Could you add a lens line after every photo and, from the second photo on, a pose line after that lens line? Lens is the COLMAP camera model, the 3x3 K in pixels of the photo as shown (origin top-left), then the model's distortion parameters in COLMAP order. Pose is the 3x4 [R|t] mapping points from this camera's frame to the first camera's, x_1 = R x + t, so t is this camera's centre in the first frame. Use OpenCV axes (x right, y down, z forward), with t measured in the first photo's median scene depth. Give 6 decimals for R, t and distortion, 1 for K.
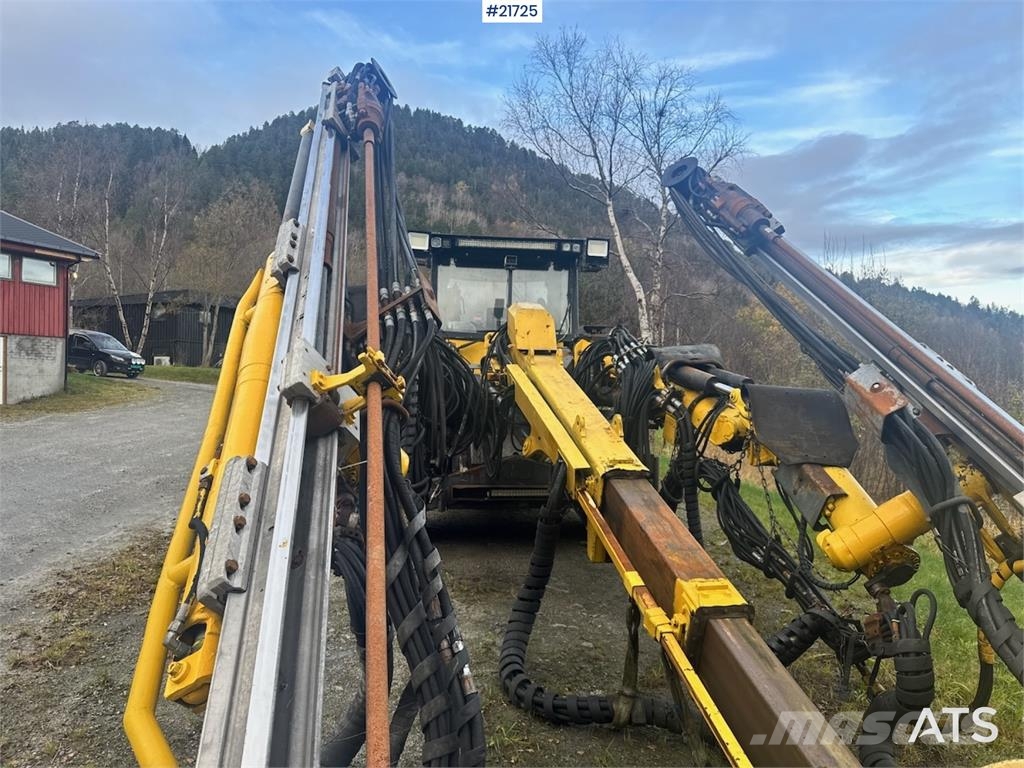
lens RADIAL K [[719.7, 0, 506.3], [0, 719.7, 390.3], [0, 0, 1]] dist [0.095463, -0.130704]
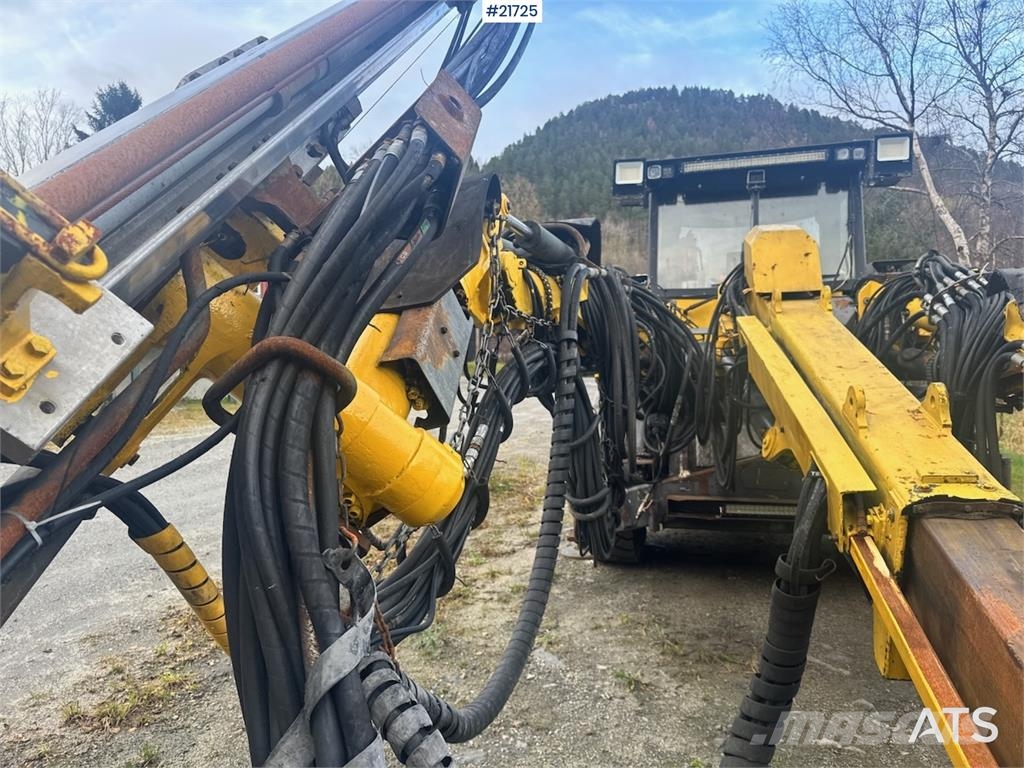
lens RADIAL K [[729.3, 0, 506.8], [0, 729.3, 394.6], [0, 0, 1]] dist [0.040335, -0.059583]
pose [[0.932371, -0.022457, -0.360805, 0.042967], [0.029429, 0.999471, 0.013841, 0.019000], [0.360303, -0.023523, 0.932539, 0.300985]]
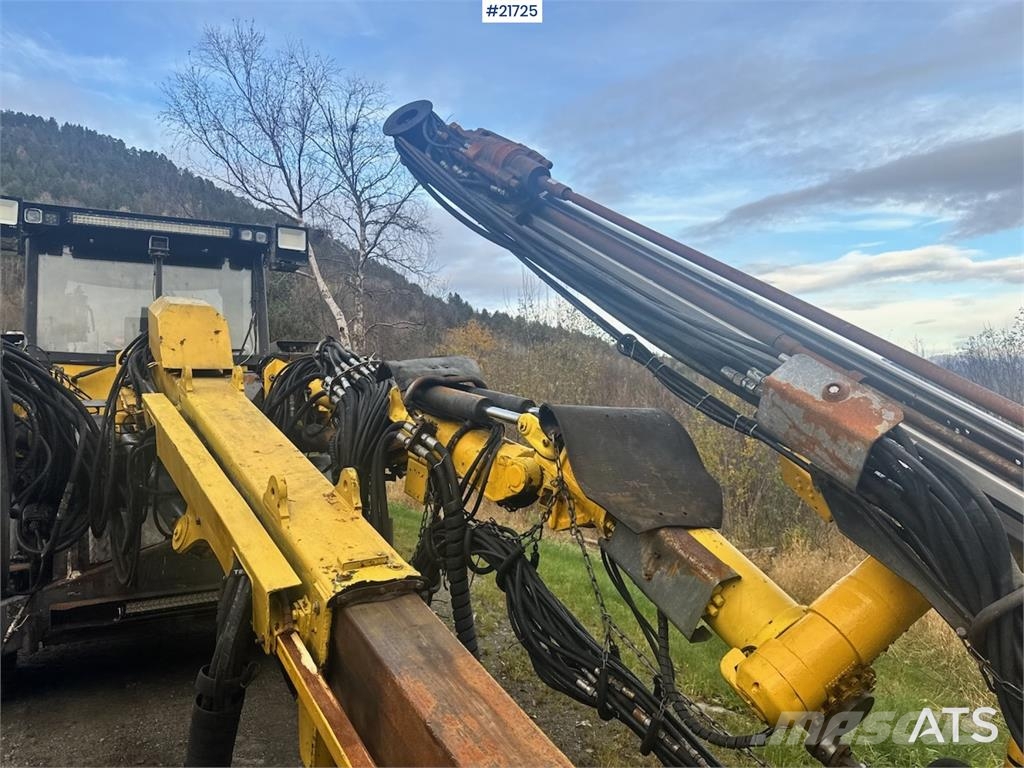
lens RADIAL K [[720.6, 0, 513.7], [0, 720.6, 386.4], [0, 0, 1]] dist [0.099047, -0.153388]
pose [[0.912008, -0.027751, 0.409231, 0.032625], [0.052133, 0.997460, -0.048543, 0.003175], [-0.406845, 0.065607, 0.911138, 0.323278]]
